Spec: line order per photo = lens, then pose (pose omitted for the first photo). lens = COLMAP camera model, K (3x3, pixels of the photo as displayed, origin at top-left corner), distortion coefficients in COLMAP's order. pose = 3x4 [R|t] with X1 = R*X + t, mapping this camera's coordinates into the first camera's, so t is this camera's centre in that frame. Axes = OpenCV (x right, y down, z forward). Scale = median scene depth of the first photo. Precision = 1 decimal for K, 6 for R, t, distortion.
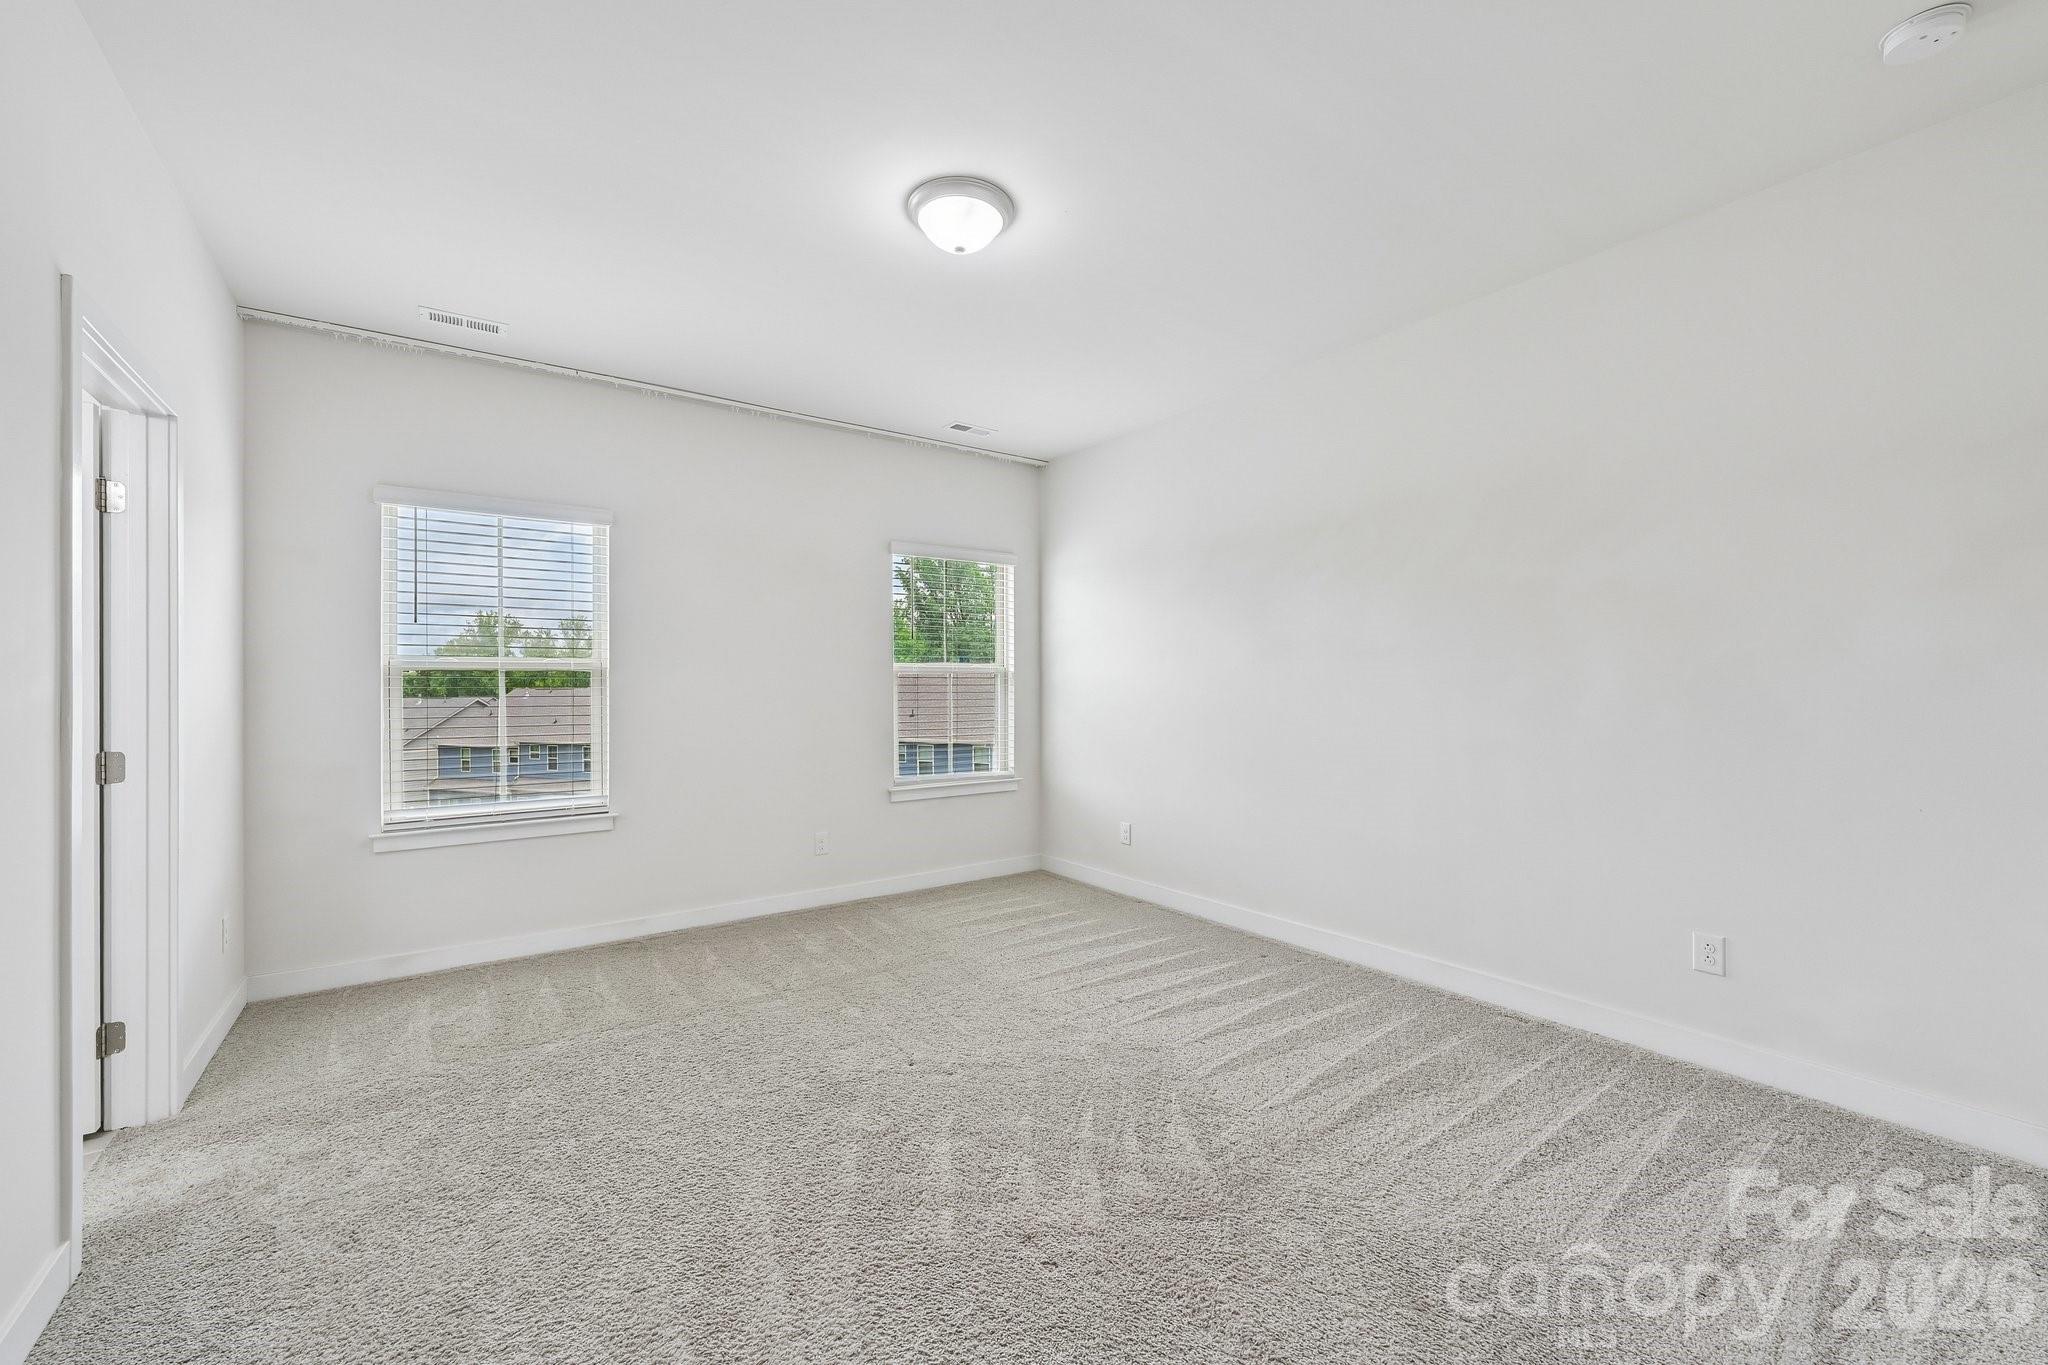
lens RADIAL K [[810.1, 0, 1026.9], [0, 810.1, 684.3], [0, 0, 1]] dist [0.000713, -0.000495]
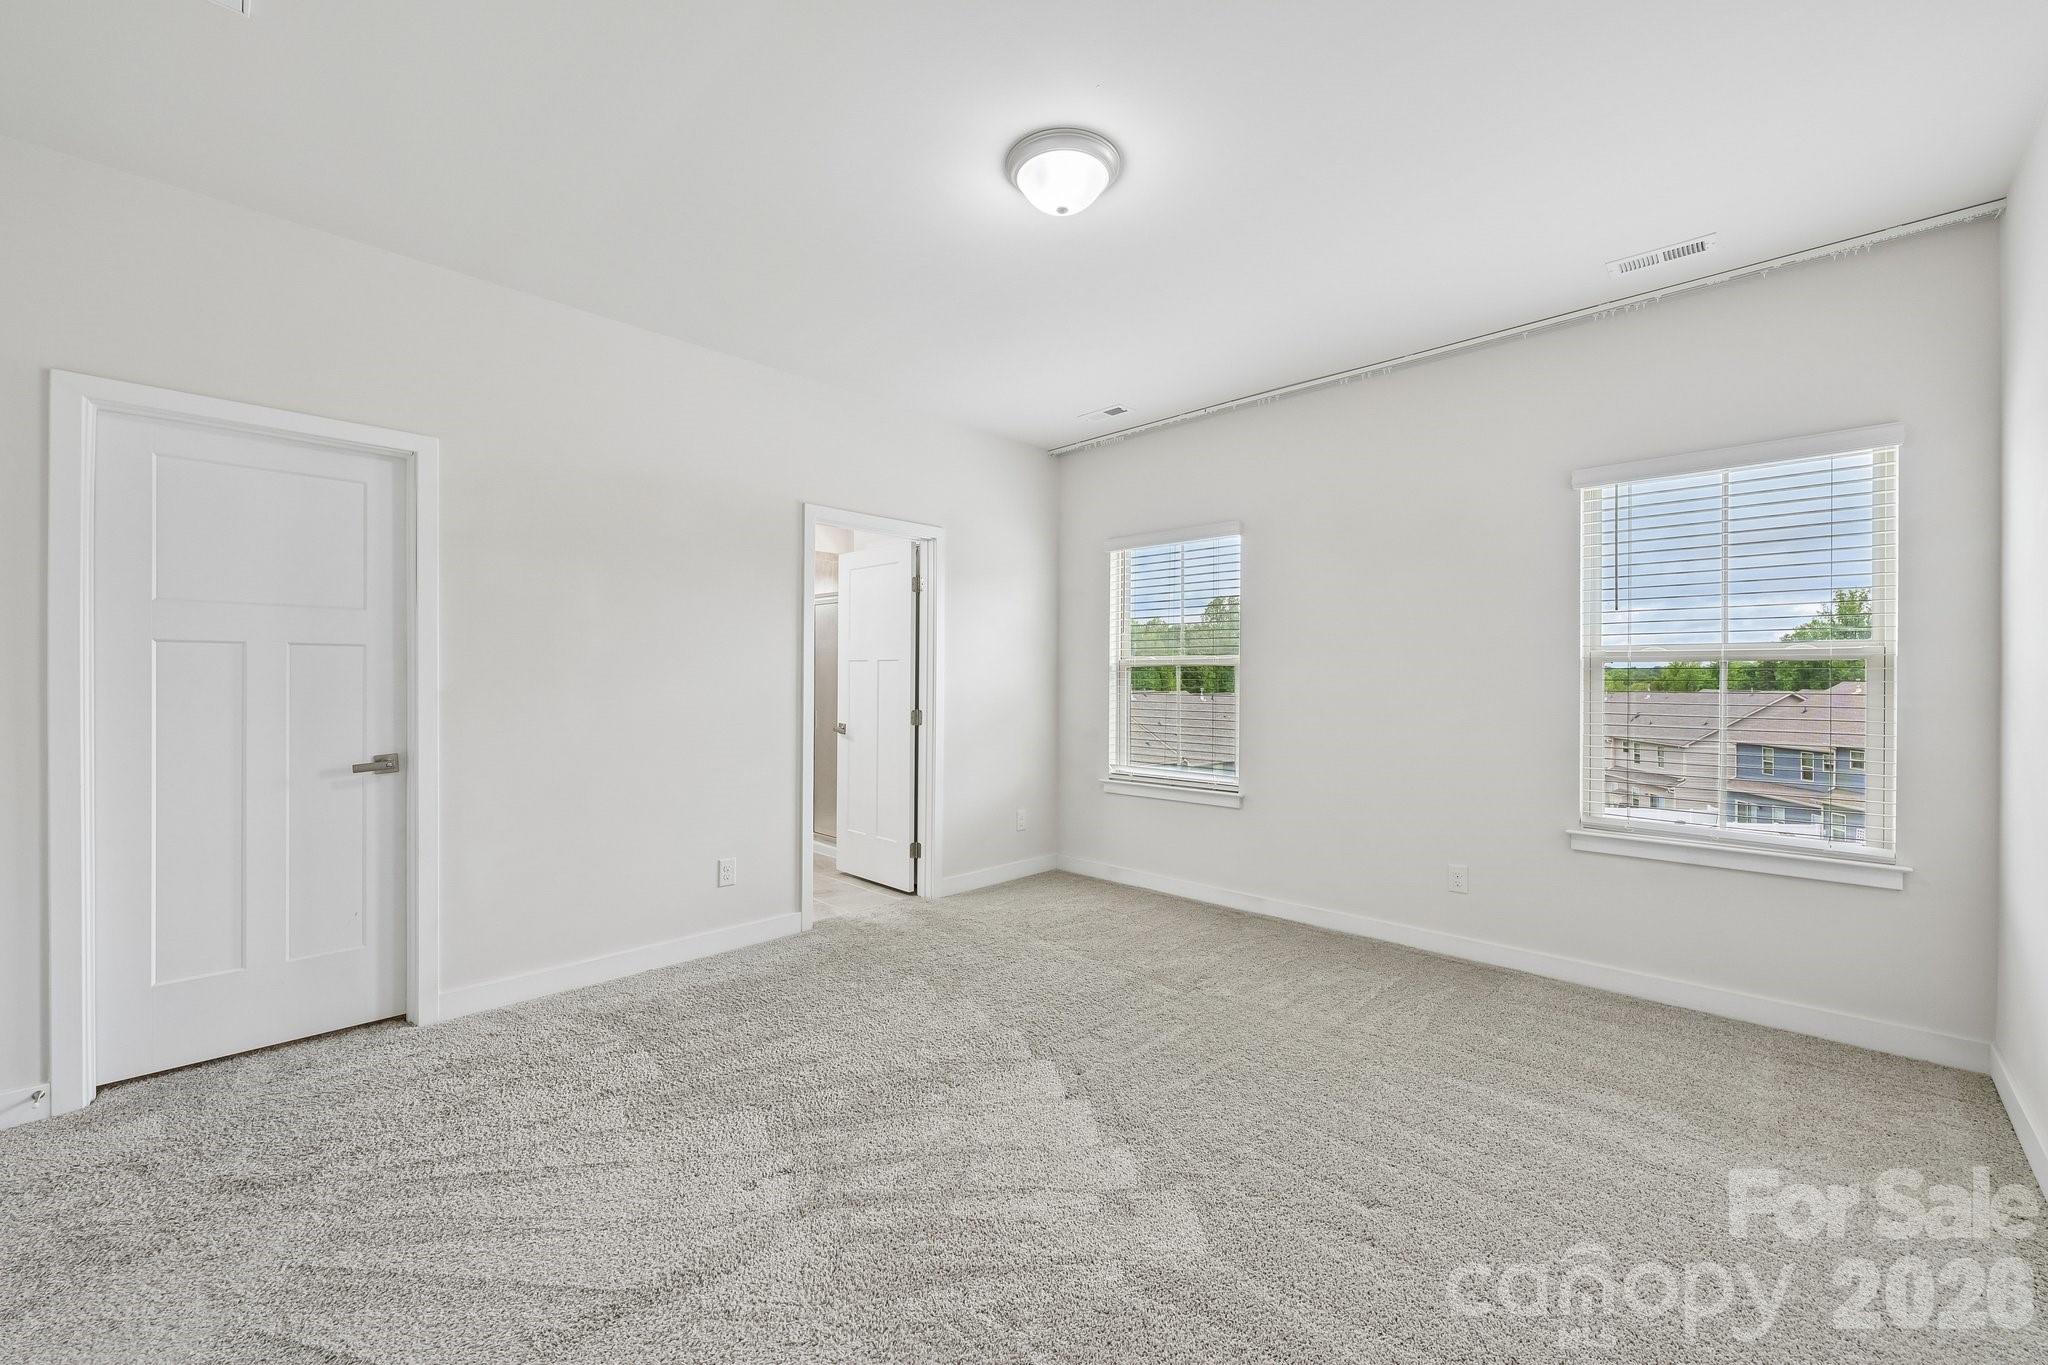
lens RADIAL K [[810.1, 0, 1018.5], [0, 810.1, 678.7], [0, 0, 1]] dist [0.000713, -0.000495]
pose [[0.180257, 0.006620, -0.983597, 0.529753], [-0.001655, 0.999978, 0.006426, -0.005008], [0.983618, 0.000470, 0.180264, 0.507420]]
